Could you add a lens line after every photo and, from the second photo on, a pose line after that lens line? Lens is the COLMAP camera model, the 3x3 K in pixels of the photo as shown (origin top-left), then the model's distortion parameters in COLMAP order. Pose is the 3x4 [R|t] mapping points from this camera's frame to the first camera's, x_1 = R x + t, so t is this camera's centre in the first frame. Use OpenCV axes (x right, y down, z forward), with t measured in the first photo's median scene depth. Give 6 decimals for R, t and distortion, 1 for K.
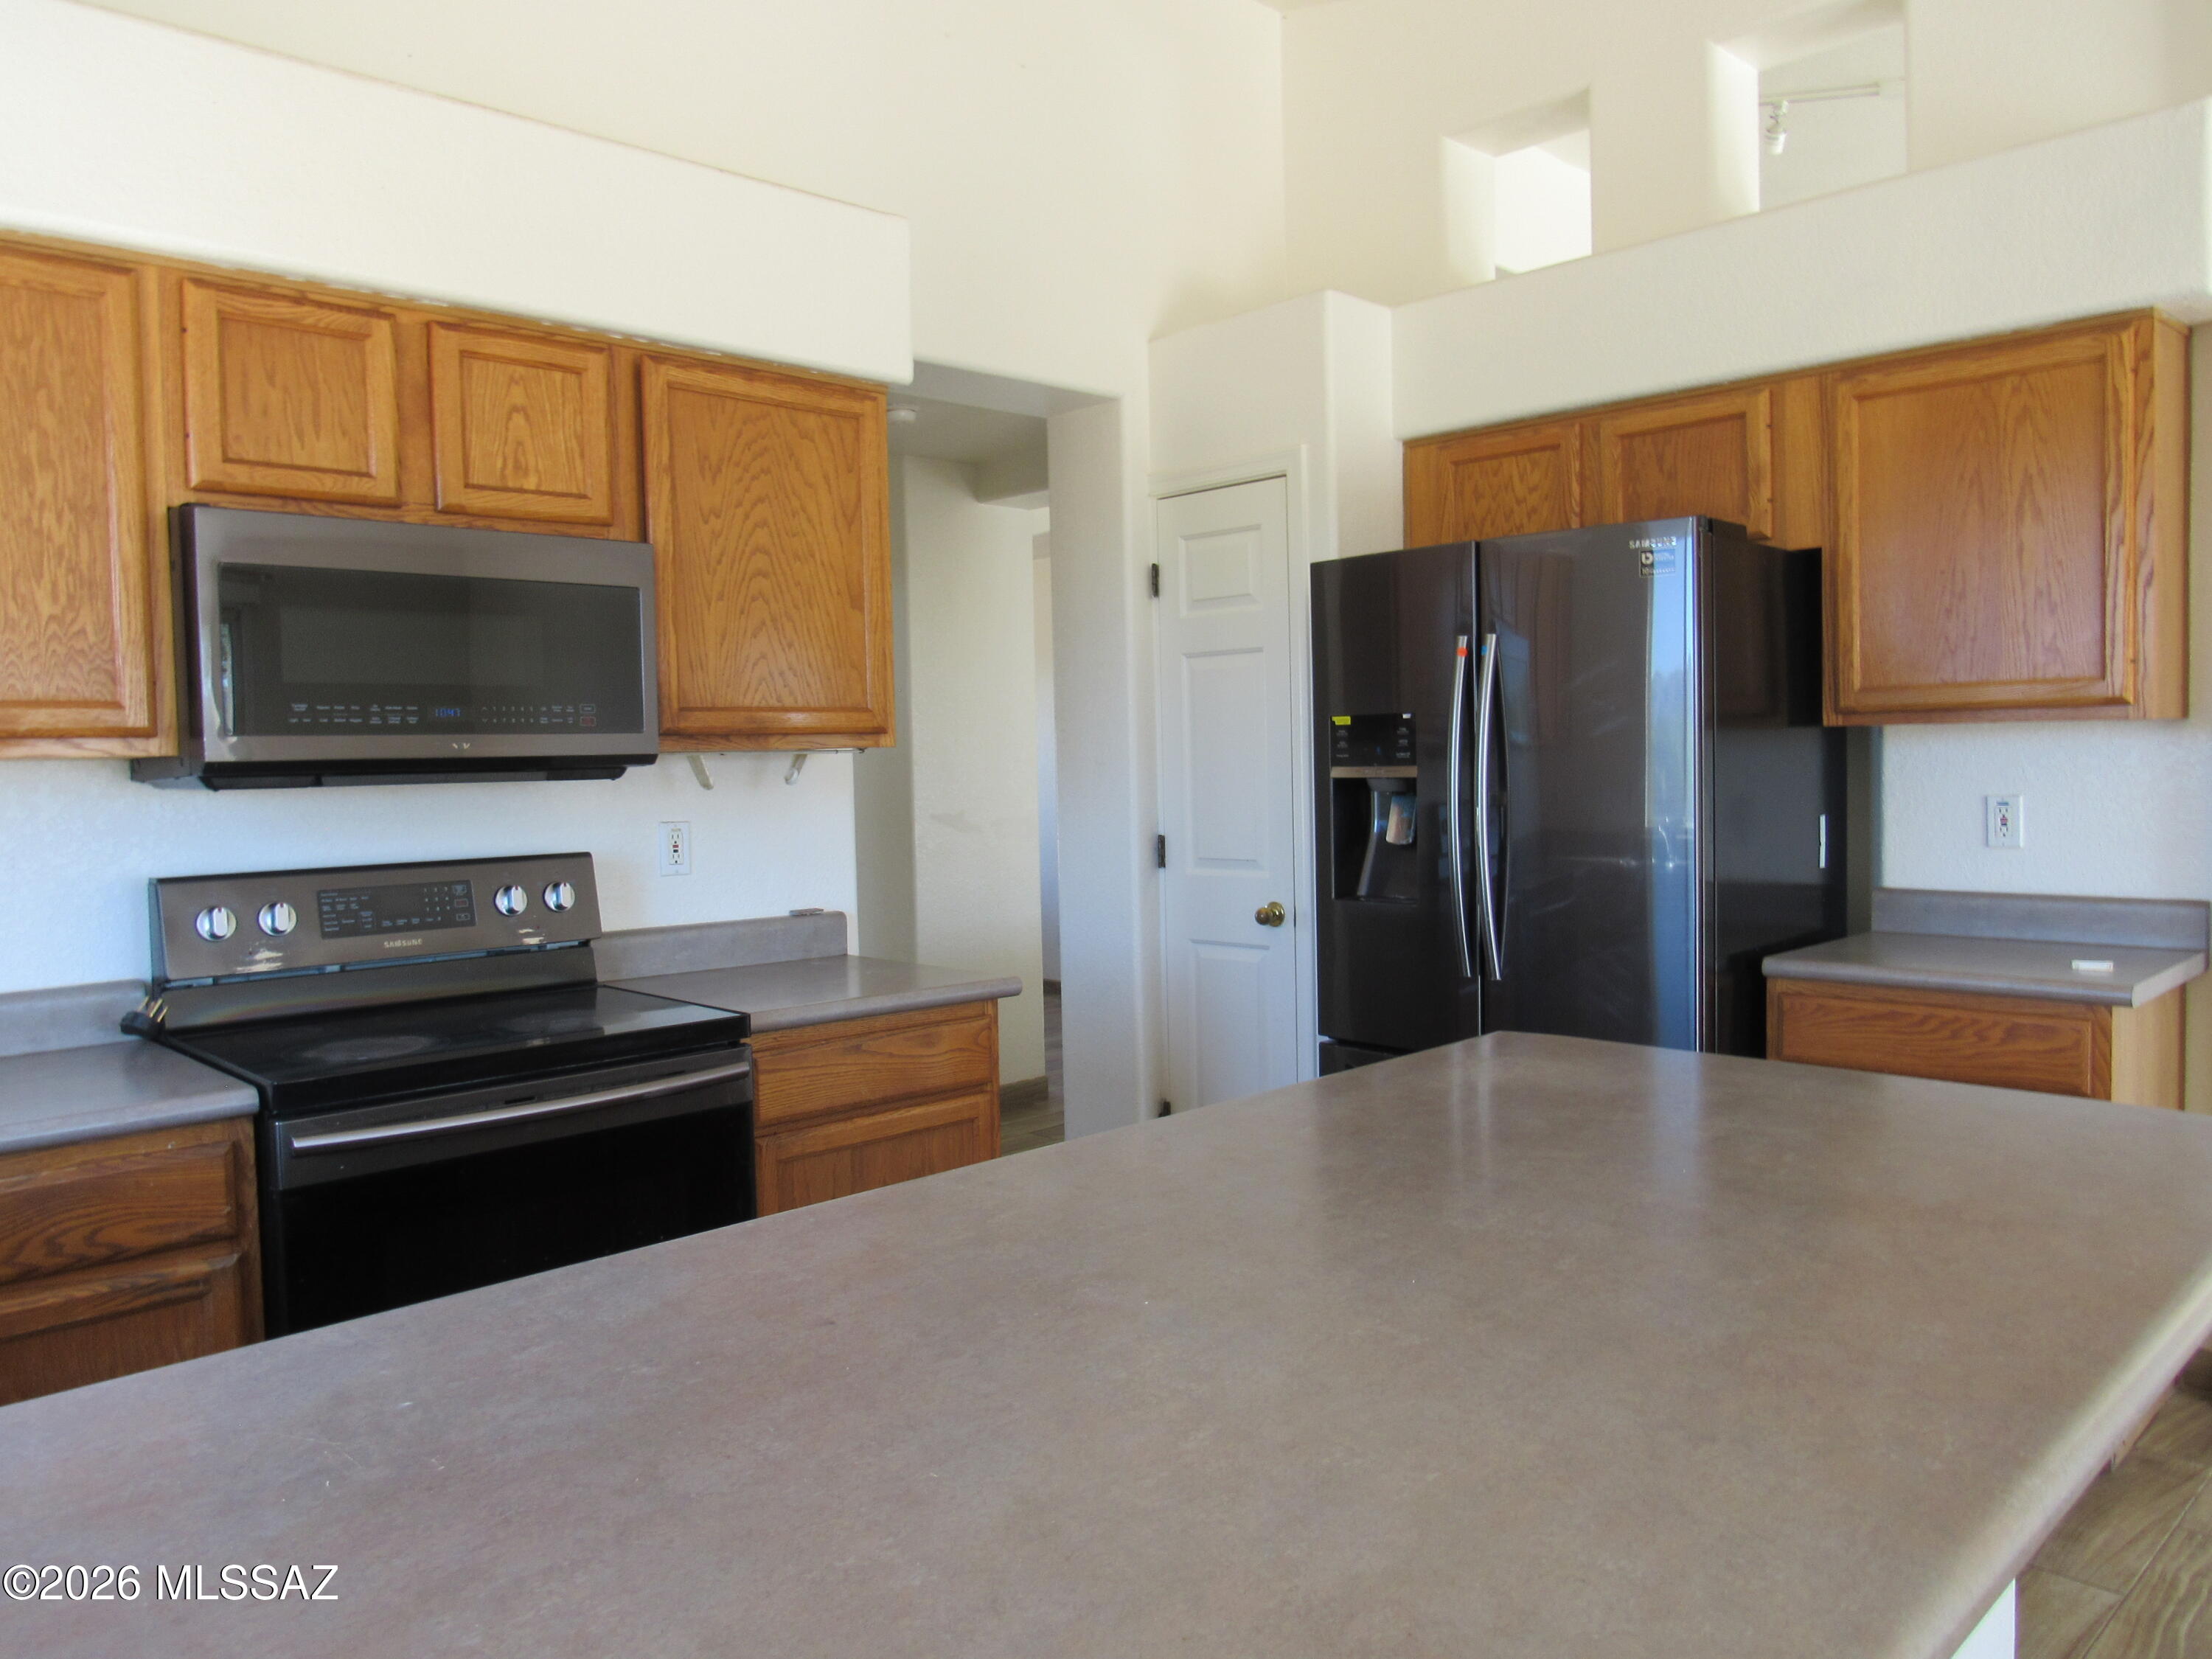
lens RADIAL K [[1574.9, 0, 1106.6], [0, 1574.9, 819.8], [0, 0, 1]] dist [-0.030380, -0.002203]
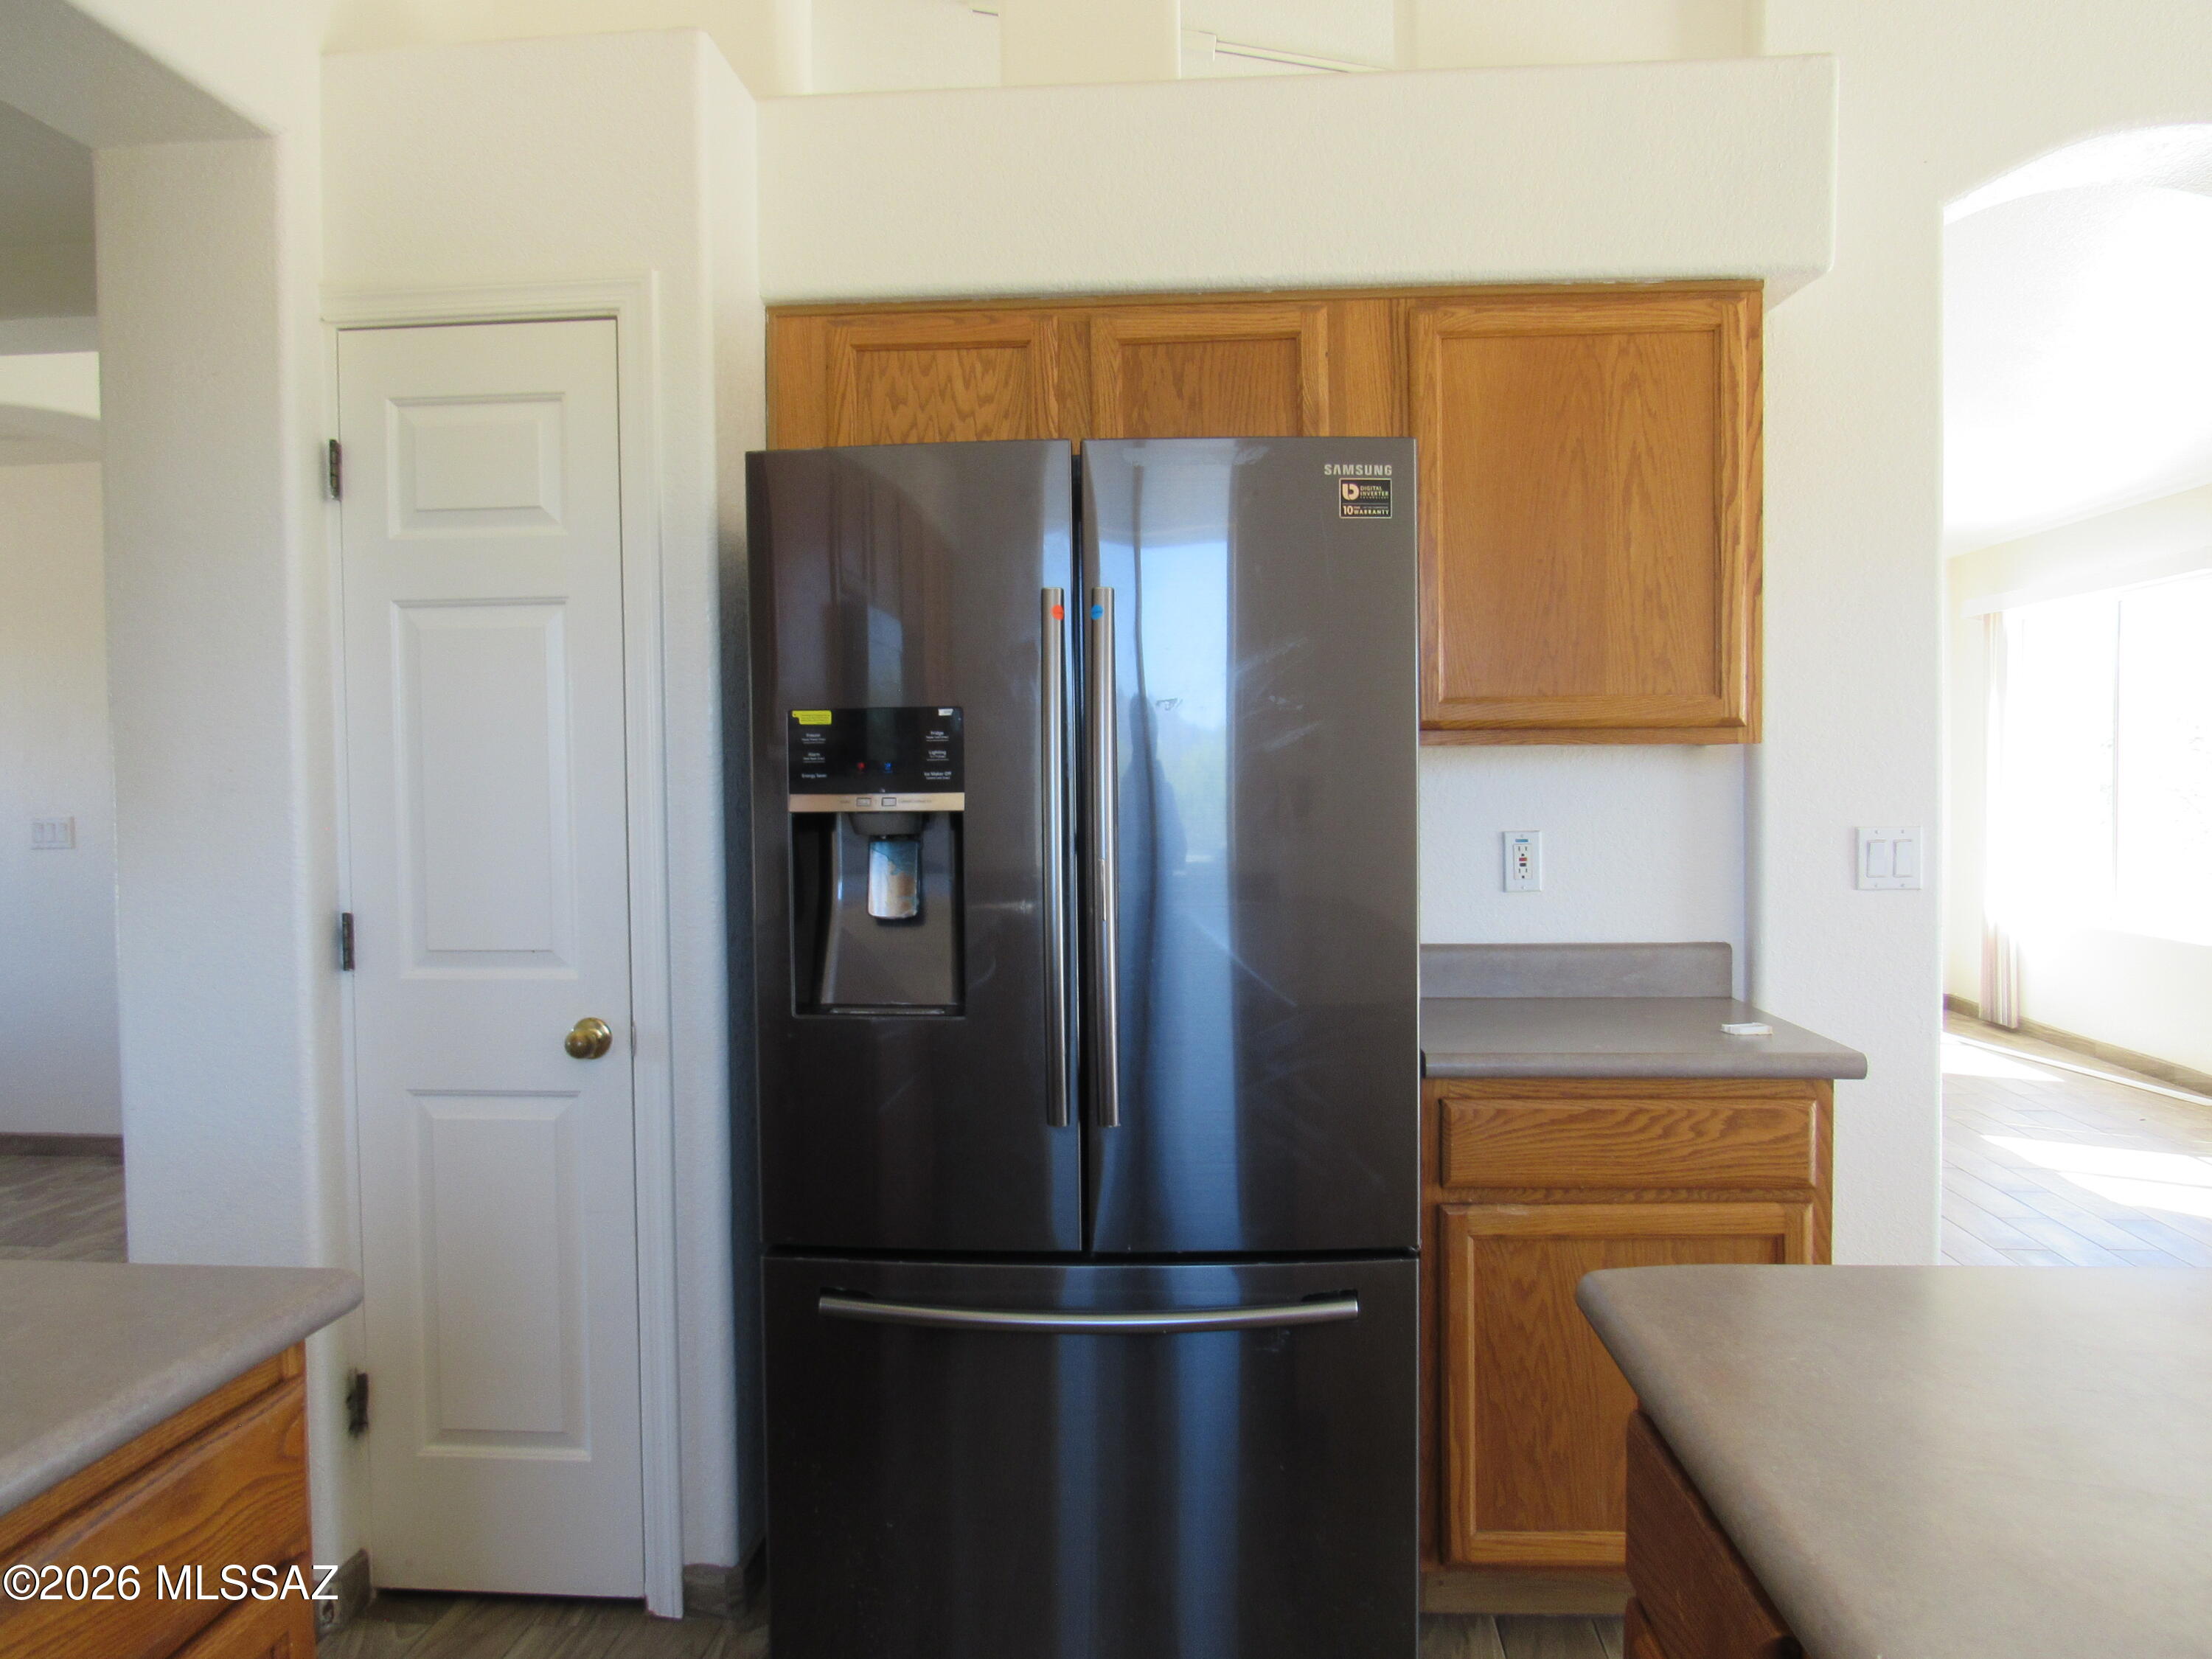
lens RADIAL K [[1574.9, 0, 1107.2], [0, 1574.9, 821.4], [0, 0, 1]] dist [-0.030380, -0.002203]
pose [[0.749927, -0.005567, 0.661497, -0.180946], [0.019604, 0.999712, -0.013811, -0.014084], [-0.661230, 0.023325, 0.749820, 0.524824]]
